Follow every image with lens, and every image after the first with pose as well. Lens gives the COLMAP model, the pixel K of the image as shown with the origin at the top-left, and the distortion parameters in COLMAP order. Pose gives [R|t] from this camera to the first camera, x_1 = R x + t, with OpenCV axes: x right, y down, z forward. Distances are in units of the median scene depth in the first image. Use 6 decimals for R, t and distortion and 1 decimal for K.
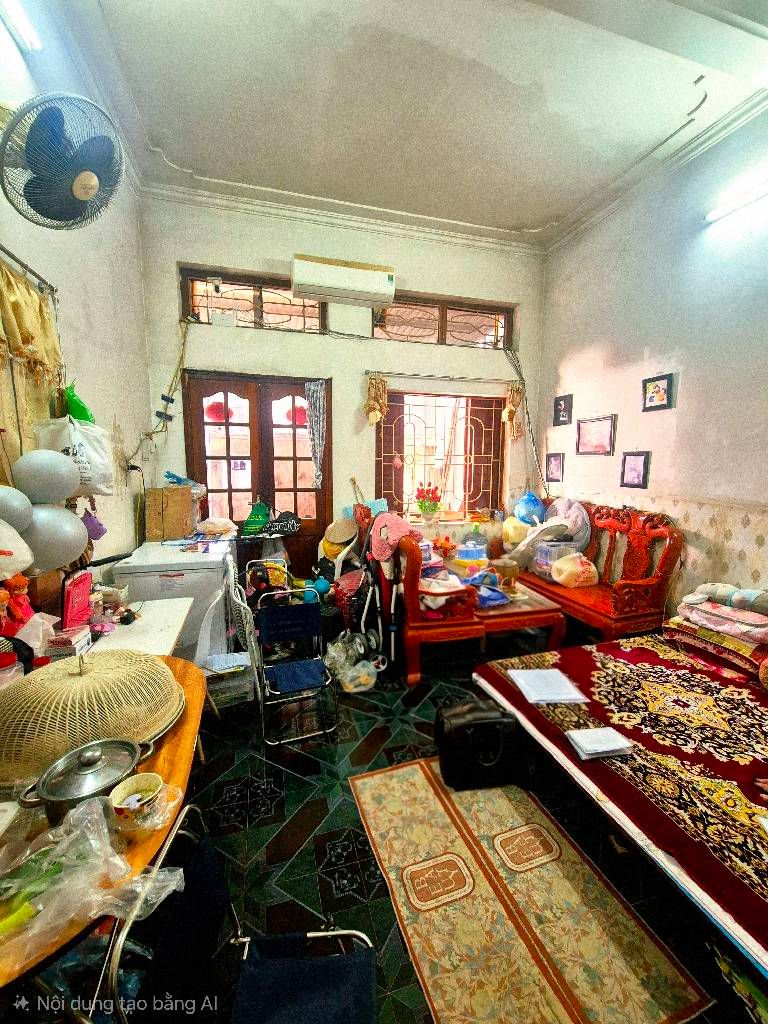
lens RADIAL K [[417.4, 0, 382.6], [0, 417.4, 511.2], [0, 0, 1]] dist [-0.000009, 0.000002]
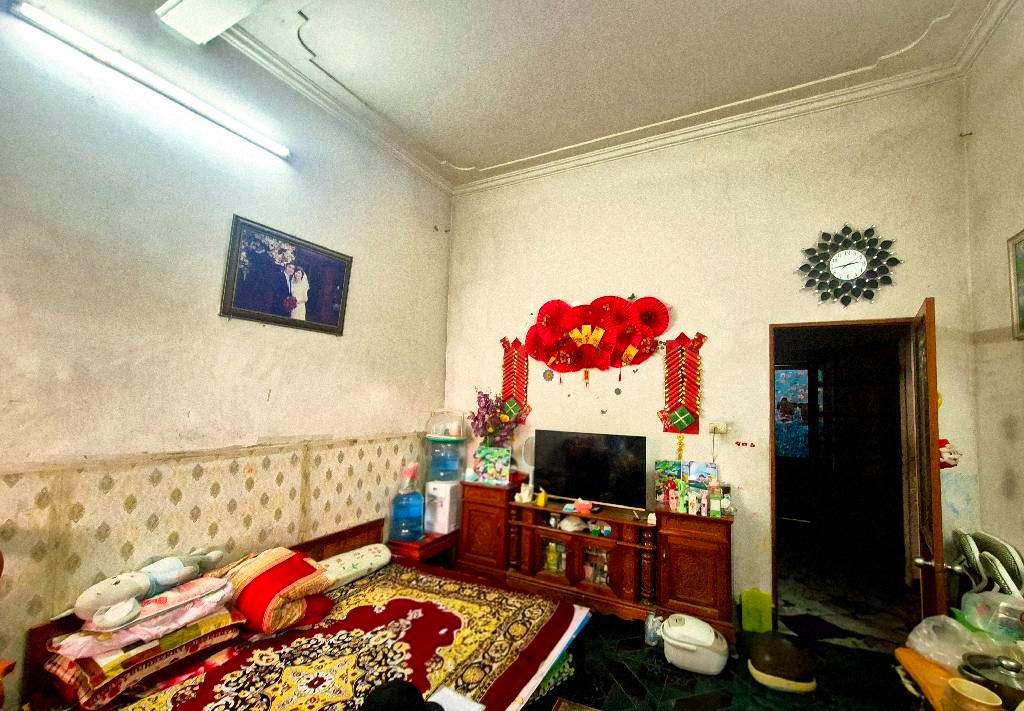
lens RADIAL K [[424.9, 0, 515.2], [0, 424.9, 357.0], [0, 0, 1]] dist [0.001531, 0.000217]
pose [[-0.718371, 0.043386, 0.694306, -0.223711], [0.058140, 0.998306, -0.002227, -0.184277], [-0.693227, 0.038767, -0.719676, 1.198930]]
